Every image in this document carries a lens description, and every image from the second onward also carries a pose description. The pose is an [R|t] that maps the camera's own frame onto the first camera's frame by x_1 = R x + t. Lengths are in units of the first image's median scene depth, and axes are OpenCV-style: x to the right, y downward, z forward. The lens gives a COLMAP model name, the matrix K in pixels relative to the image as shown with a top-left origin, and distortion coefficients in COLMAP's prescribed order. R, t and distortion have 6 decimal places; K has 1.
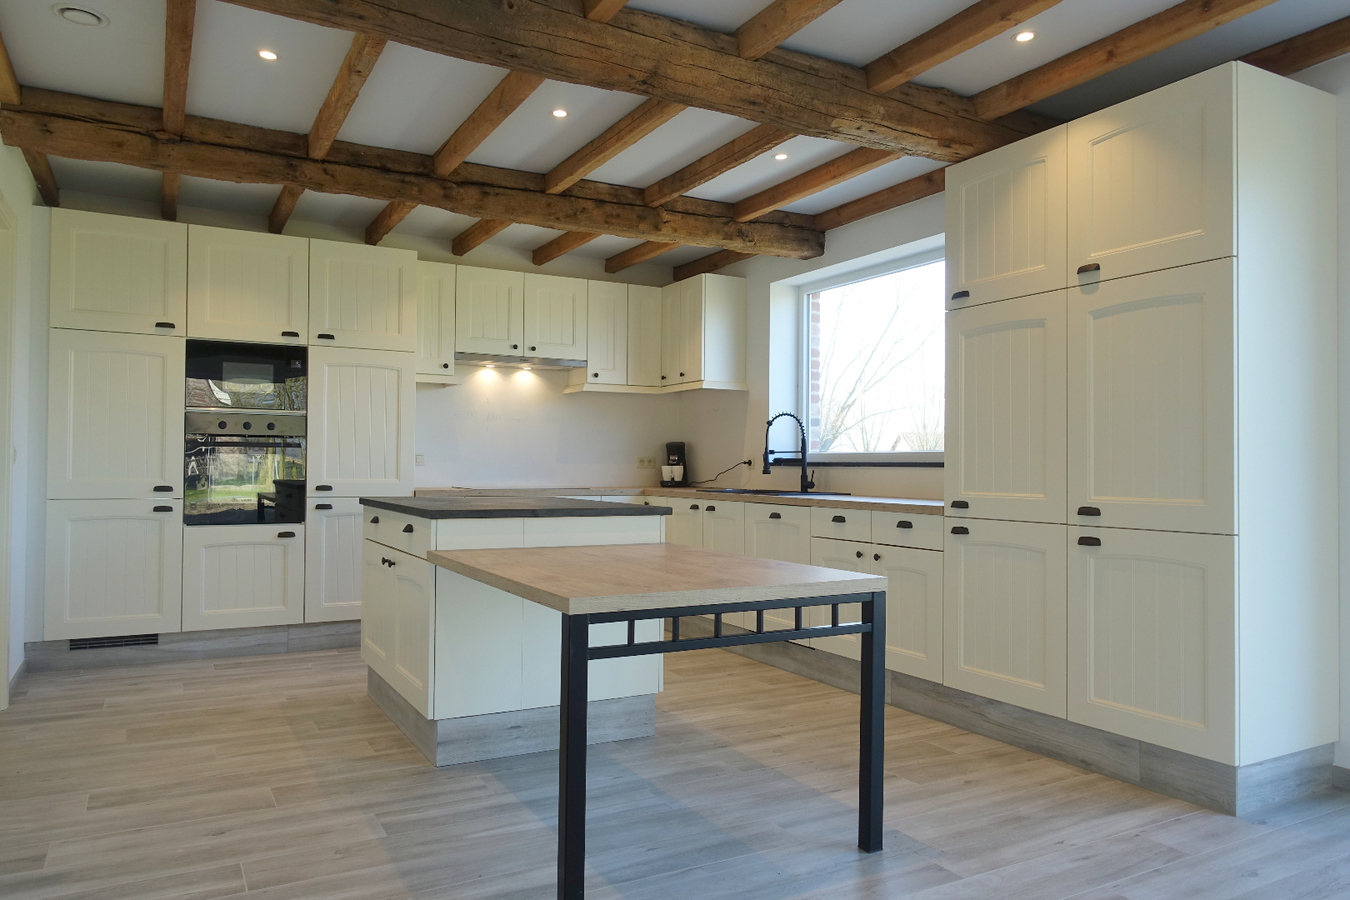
lens RADIAL K [[942.5, 0, 682.0], [0, 942.5, 453.5], [0, 0, 1]] dist [-0.005152, 0.002964]
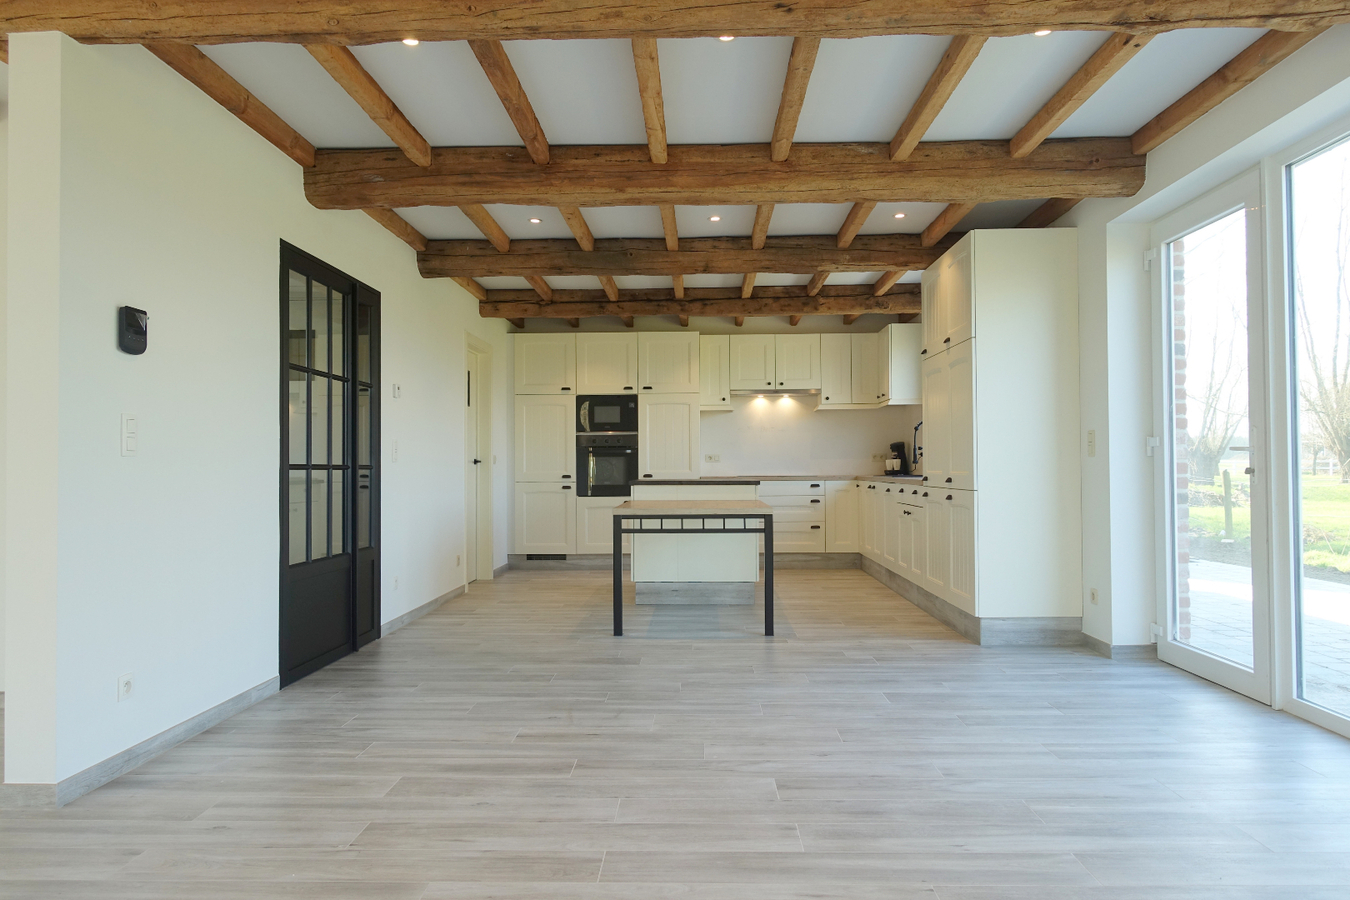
lens RADIAL K [[962.9, 0, 667.4], [0, 962.9, 449.3], [0, 0, 1]] dist [-0.001265, 0.001184]
pose [[0.853121, -0.024477, -0.521139, 0.742635], [0.021158, 0.999700, -0.012316, 0.013517], [0.521285, -0.000519, 0.853383, -0.632601]]
